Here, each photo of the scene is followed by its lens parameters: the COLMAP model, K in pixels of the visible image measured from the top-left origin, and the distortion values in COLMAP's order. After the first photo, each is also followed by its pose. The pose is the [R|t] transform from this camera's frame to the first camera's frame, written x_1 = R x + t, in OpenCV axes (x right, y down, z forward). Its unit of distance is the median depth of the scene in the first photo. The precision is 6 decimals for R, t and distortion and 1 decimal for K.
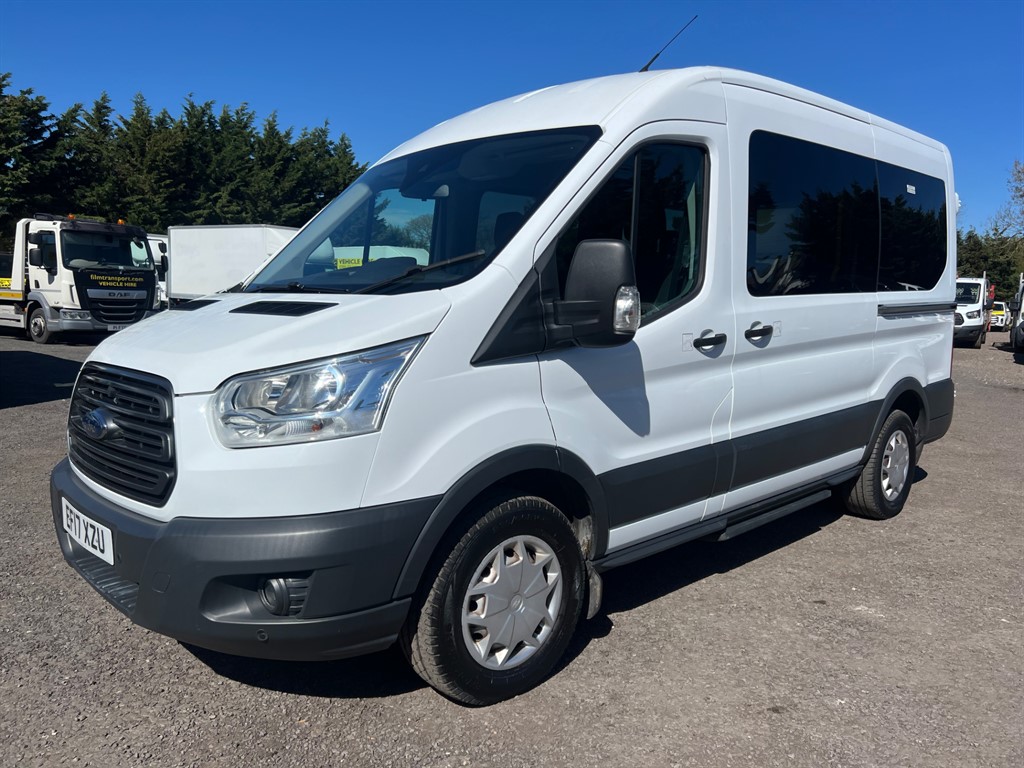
lens RADIAL K [[762.1, 0, 511.2], [0, 762.1, 383.9], [0, 0, 1]] dist [0.051936, -0.050575]
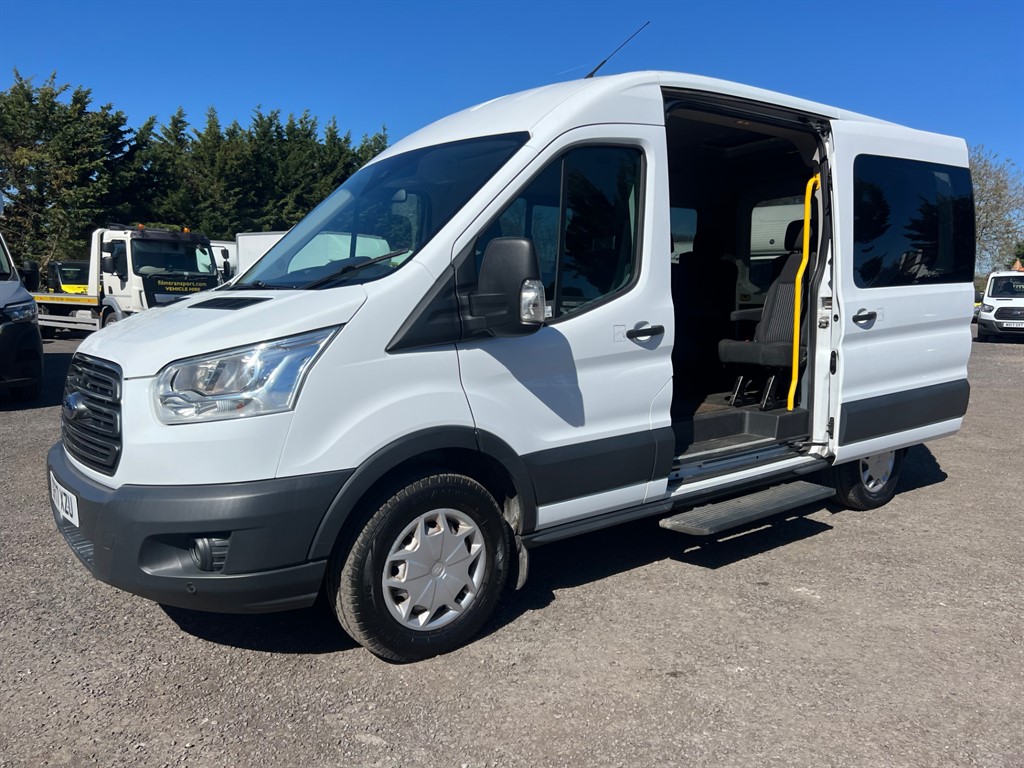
lens RADIAL K [[762.1, 0, 510.8], [0, 762.1, 384.7], [0, 0, 1]] dist [0.051936, -0.050575]
pose [[0.996170, -0.000726, -0.087435, 0.201319], [0.000685, 1.000000, -0.000504, 0.020500], [0.087435, 0.000442, 0.996170, -0.078760]]
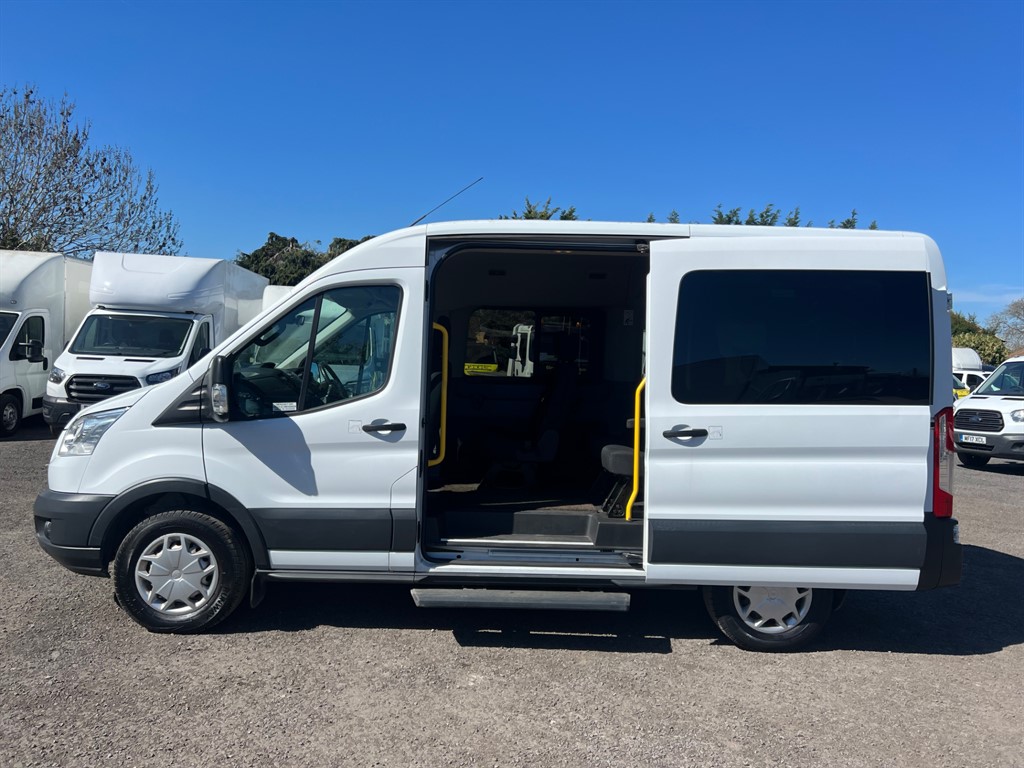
lens RADIAL K [[762.1, 0, 511.5], [0, 762.1, 373.5], [0, 0, 1]] dist [0.051936, -0.050575]
pose [[0.749833, 0.019891, -0.661328, 1.568861], [-0.105640, 0.990324, -0.089991, -0.064989], [0.653139, 0.137341, 0.744679, 0.179232]]
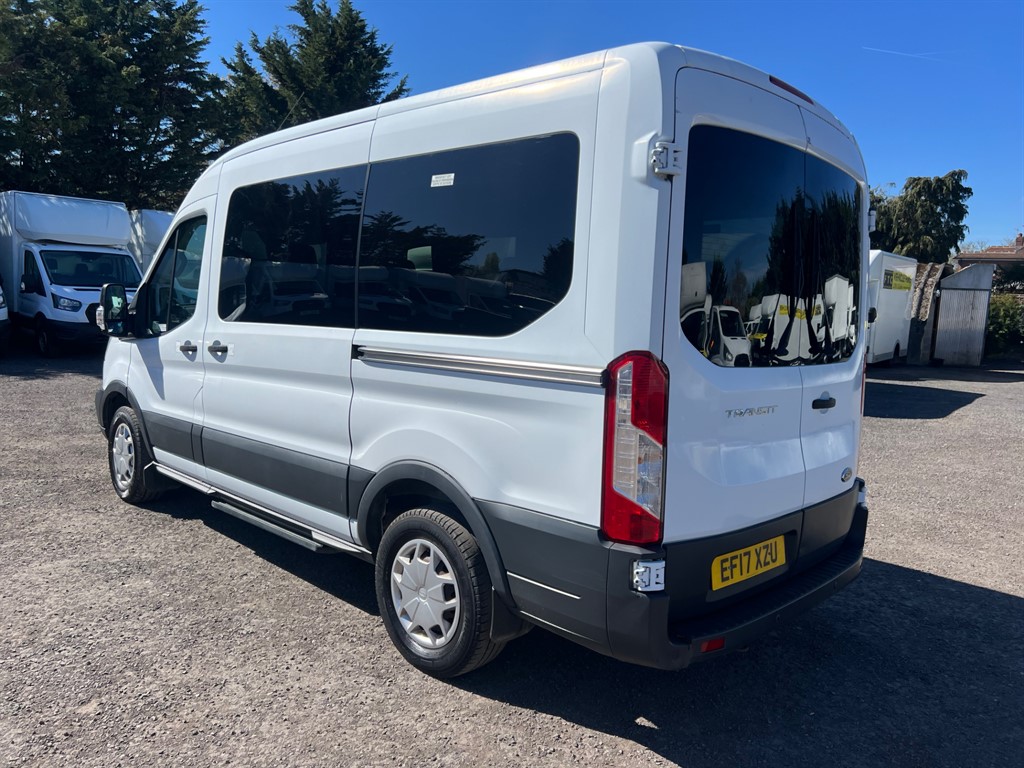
lens RADIAL K [[762.1, 0, 514.2], [0, 762.1, 377.3], [0, 0, 1]] dist [0.051936, -0.050575]
pose [[0.046743, 0.086162, -0.995184, 2.091974], [-0.161198, 0.983866, 0.077610, -0.258914], [0.985815, 0.156794, 0.059878, 1.843136]]
